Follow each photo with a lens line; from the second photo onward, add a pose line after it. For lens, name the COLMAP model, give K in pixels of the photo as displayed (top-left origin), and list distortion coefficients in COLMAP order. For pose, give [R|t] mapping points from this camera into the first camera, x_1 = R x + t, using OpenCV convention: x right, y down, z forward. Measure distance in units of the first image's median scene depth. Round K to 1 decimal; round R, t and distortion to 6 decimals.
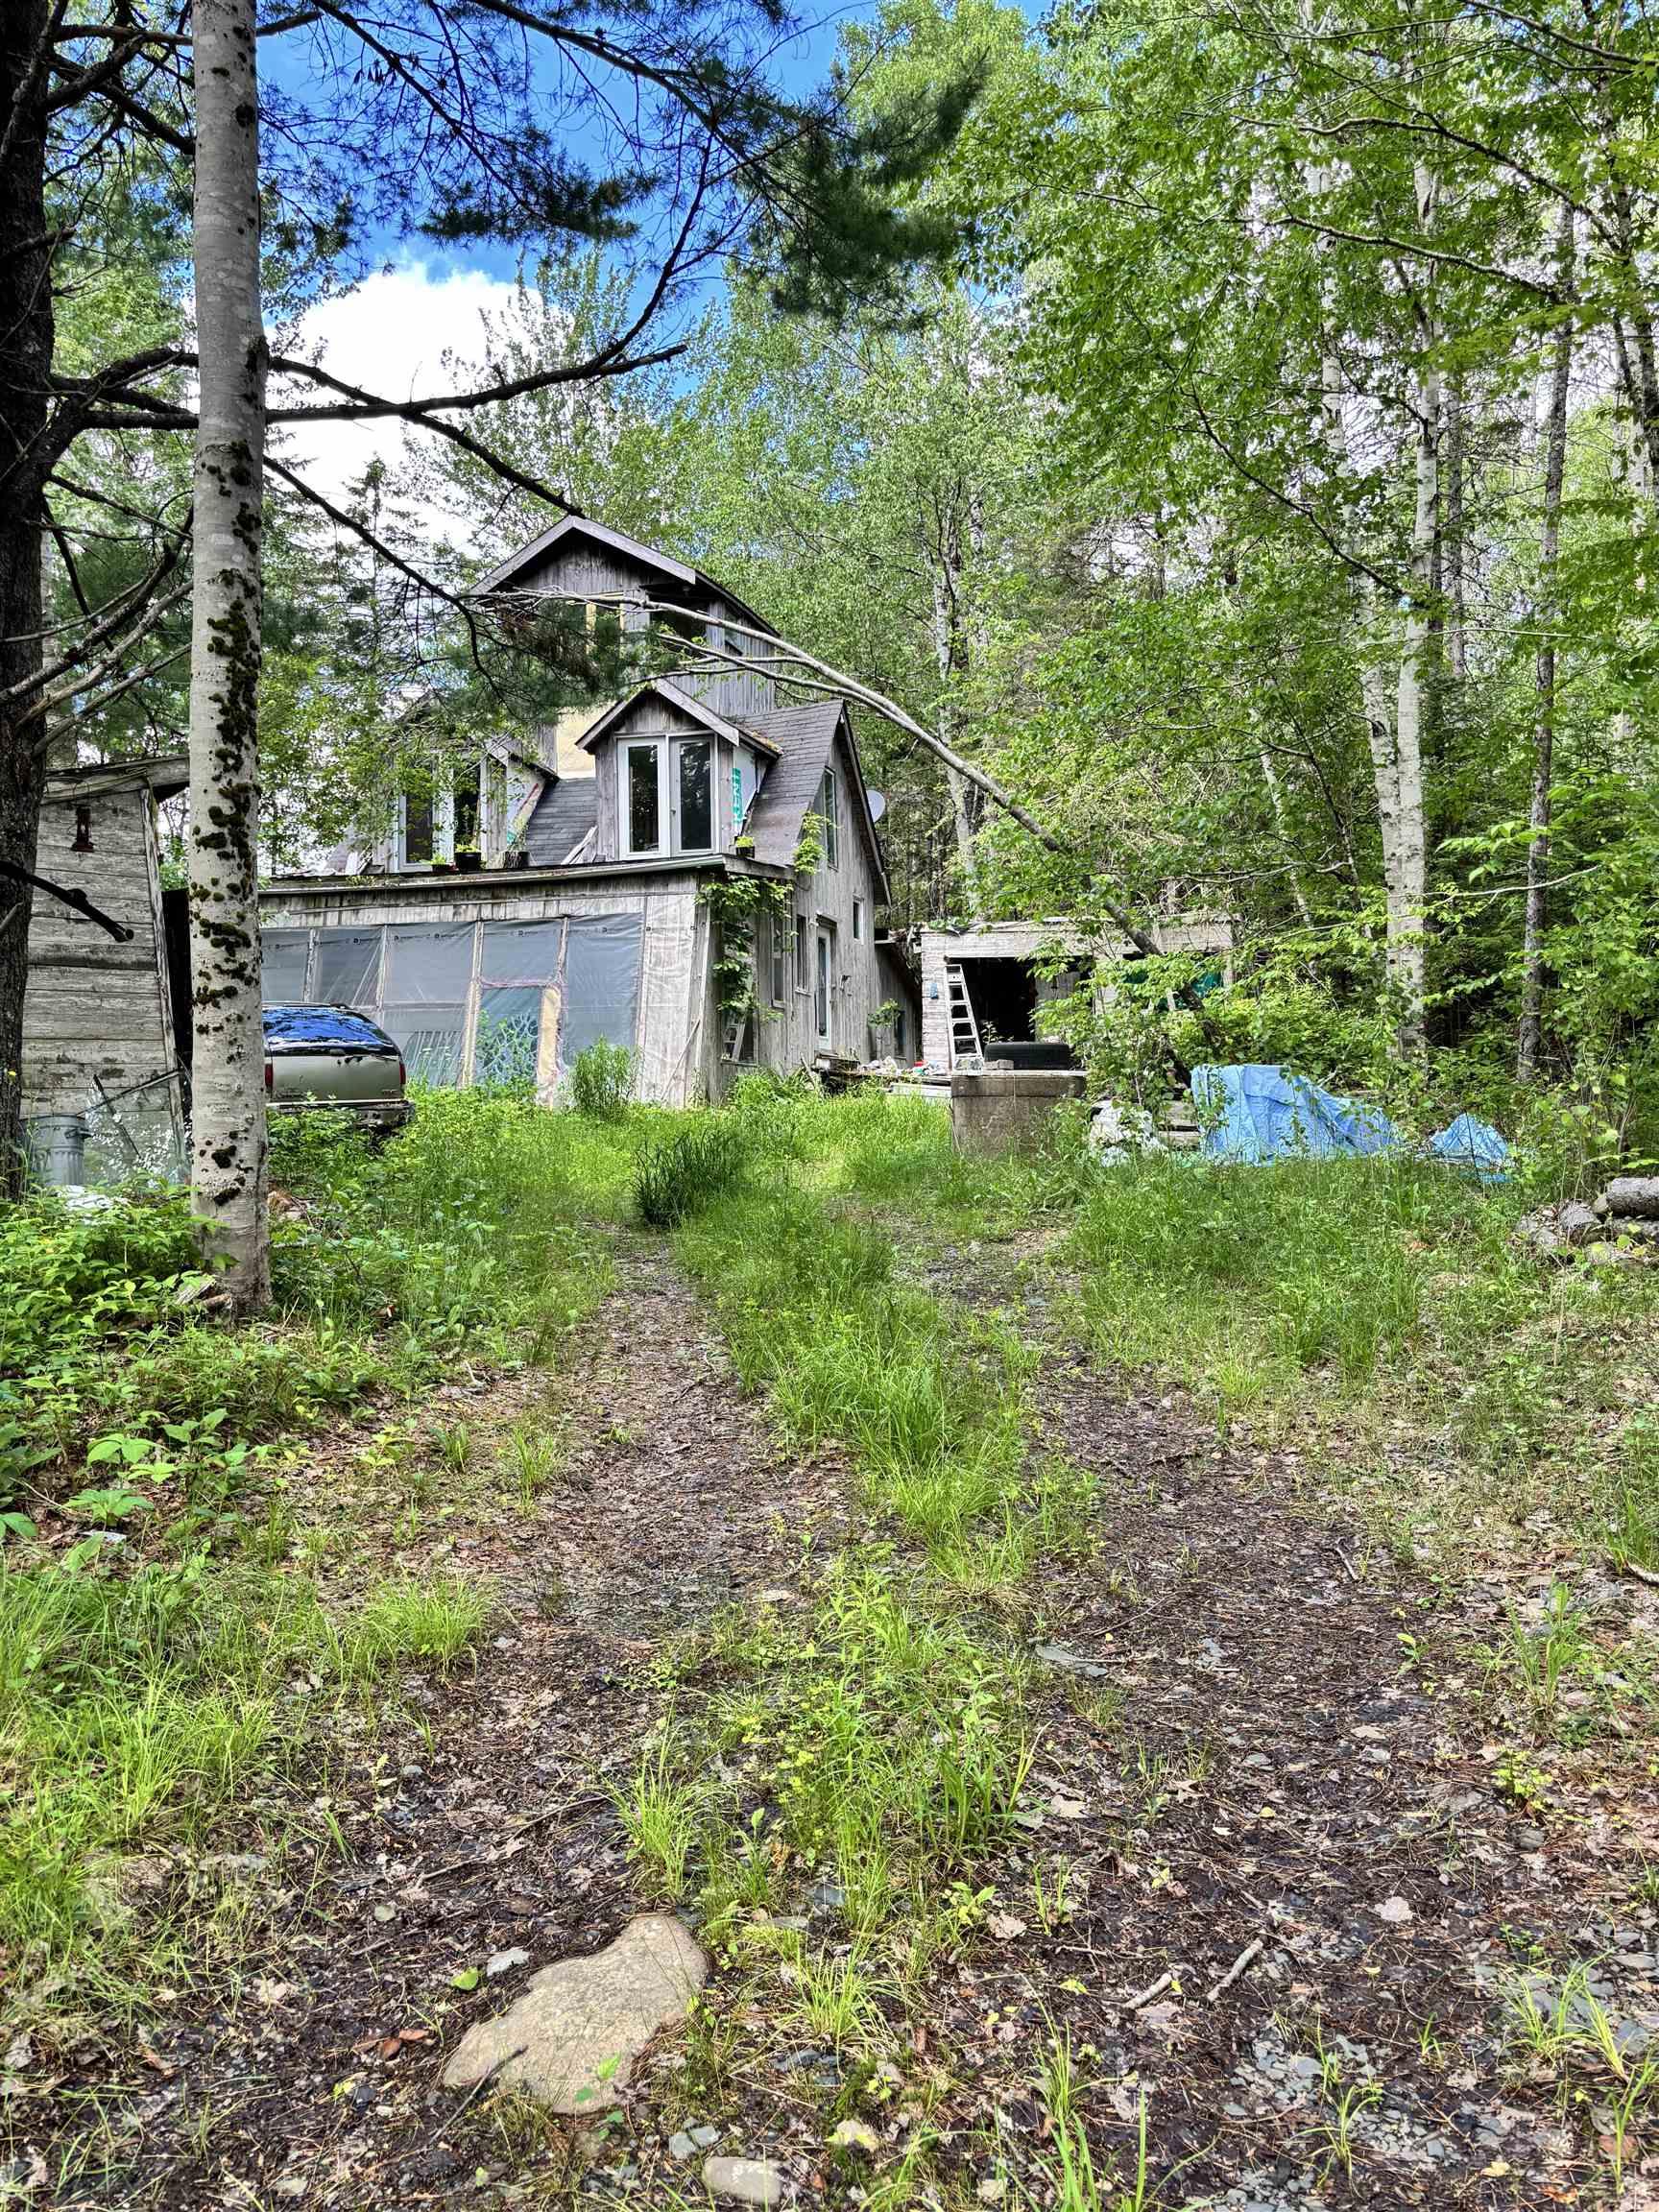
lens RADIAL K [[1681.9, 0, 842.8], [0, 1681.9, 1114.2], [0, 0, 1]] dist [0.041463, -0.053157]
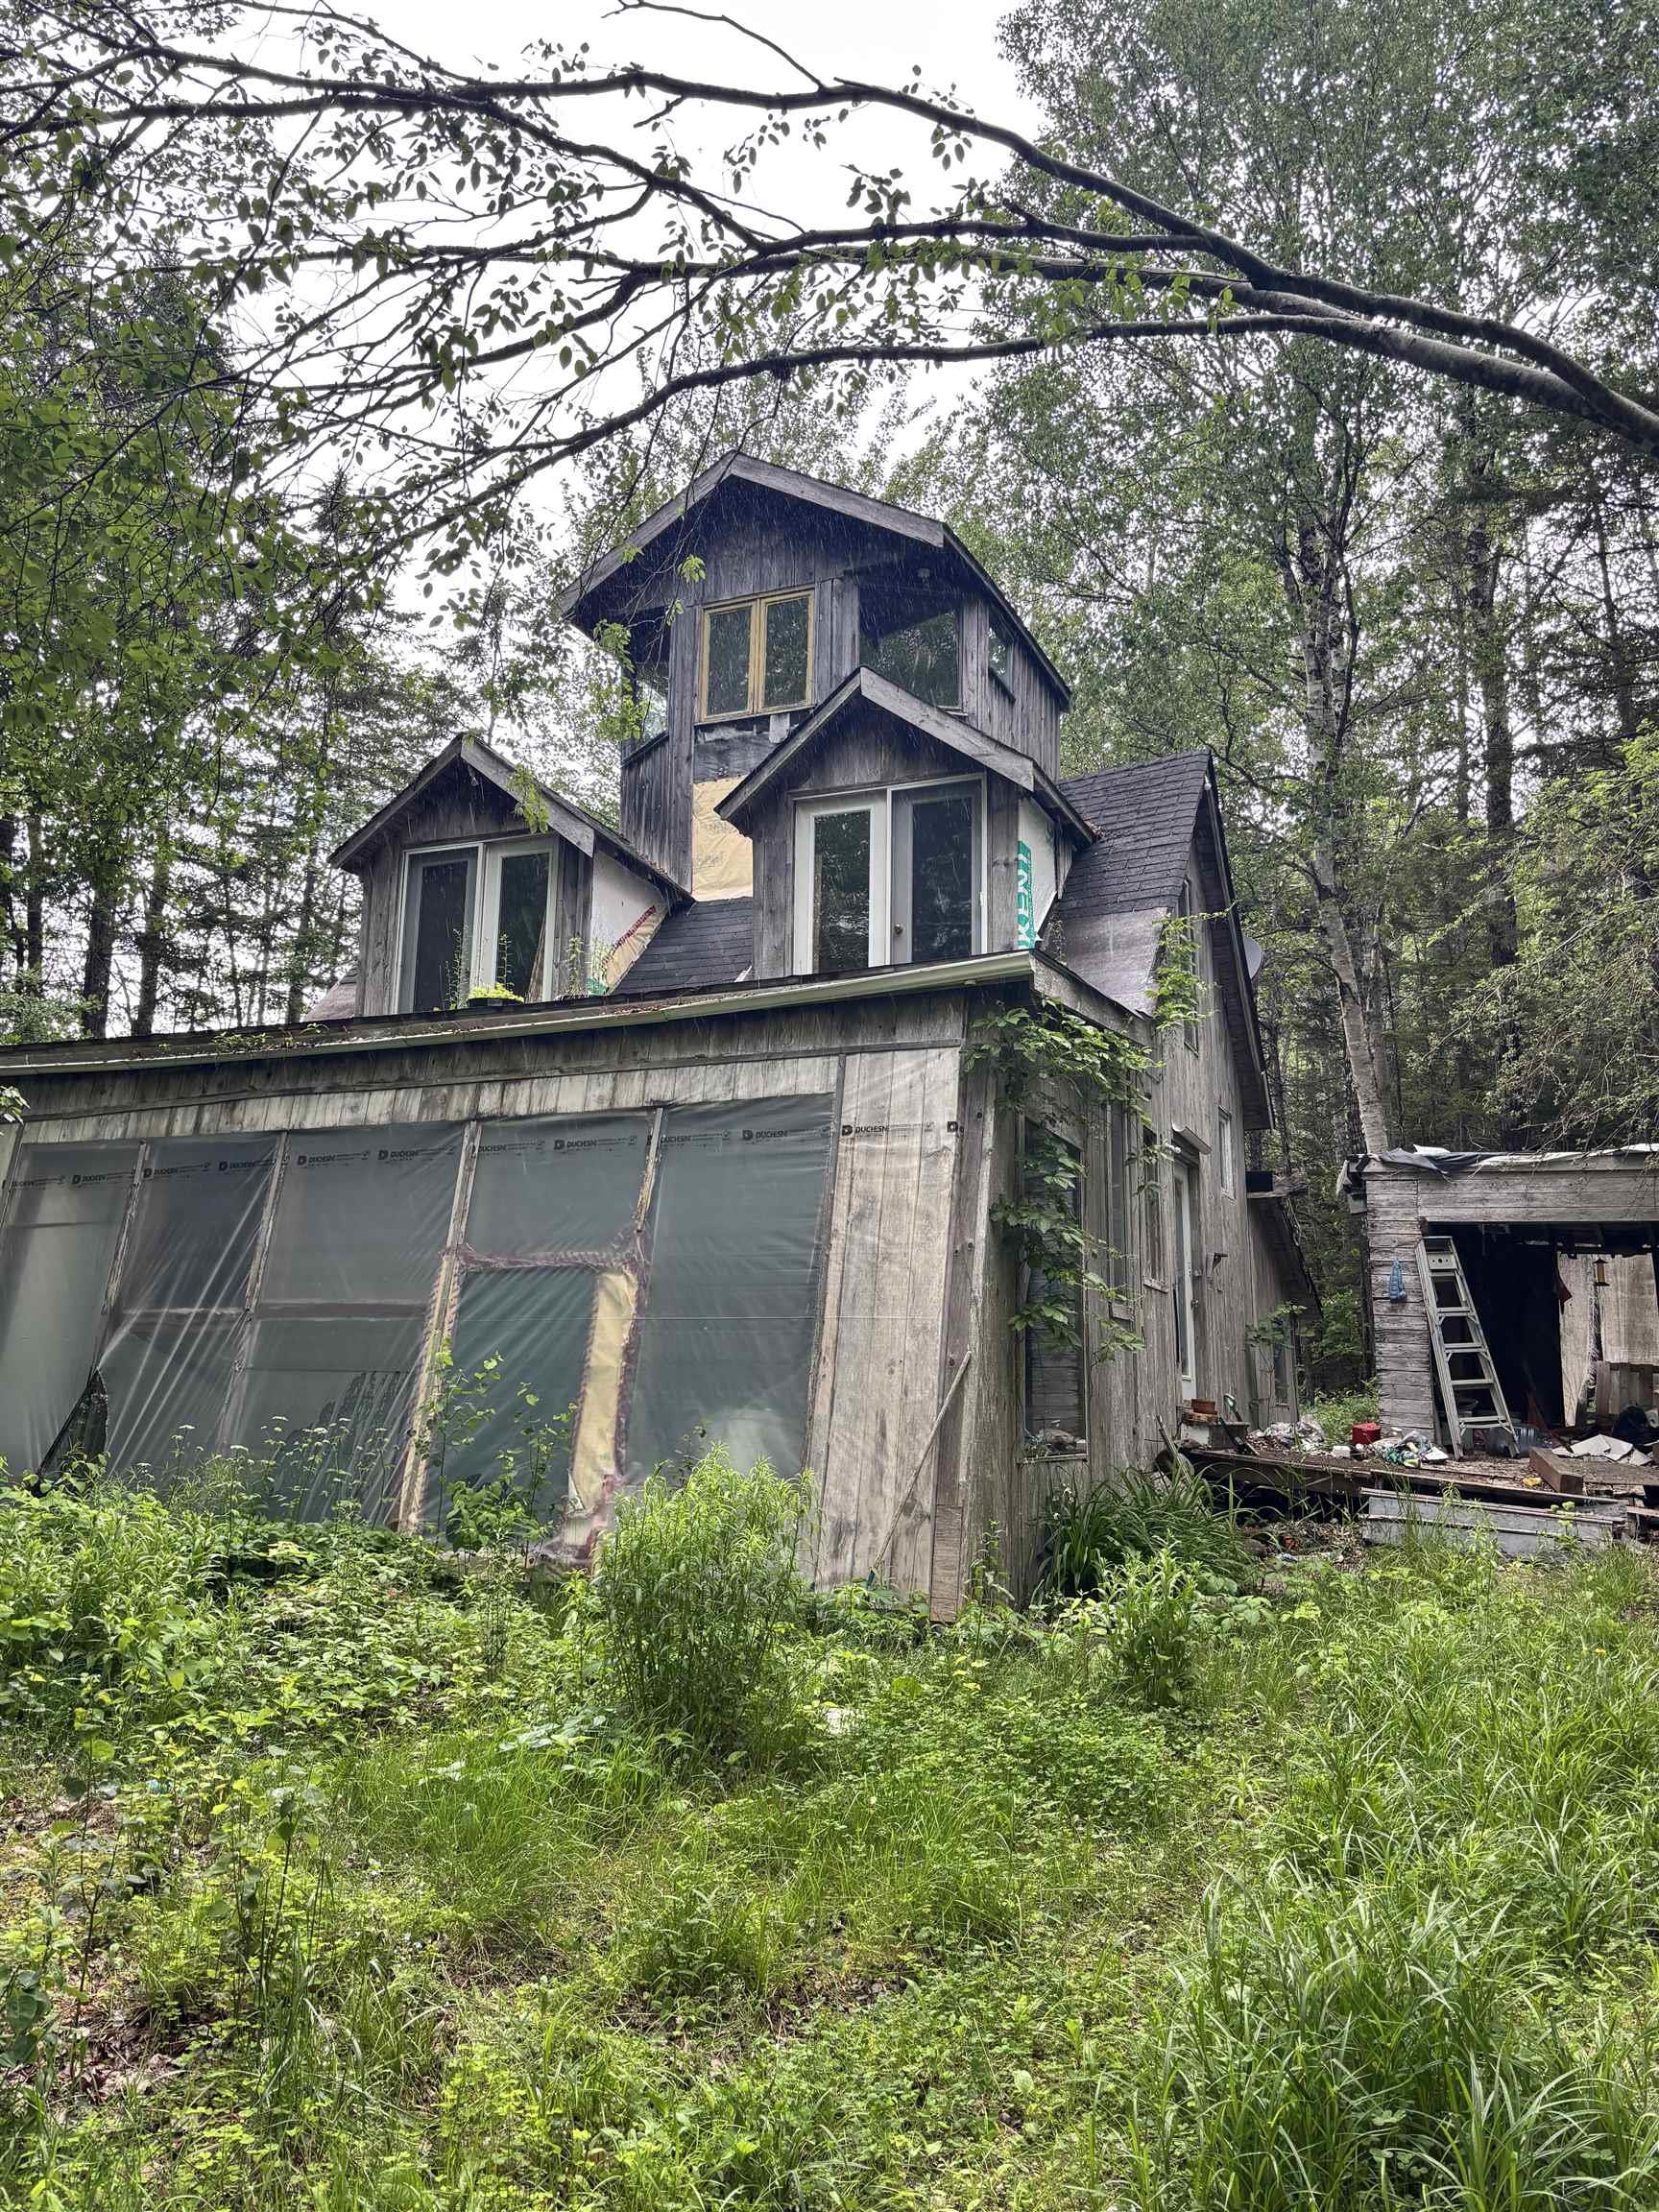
lens RADIAL K [[1681.9, 0, 840.3], [0, 1681.9, 1096.1], [0, 0, 1]] dist [0.041463, -0.053157]
pose [[0.993345, -0.000647, -0.115173, -0.059285], [-0.020349, 0.983267, -0.181030, -0.036795], [0.113362, 0.182169, 0.976710, 0.507696]]
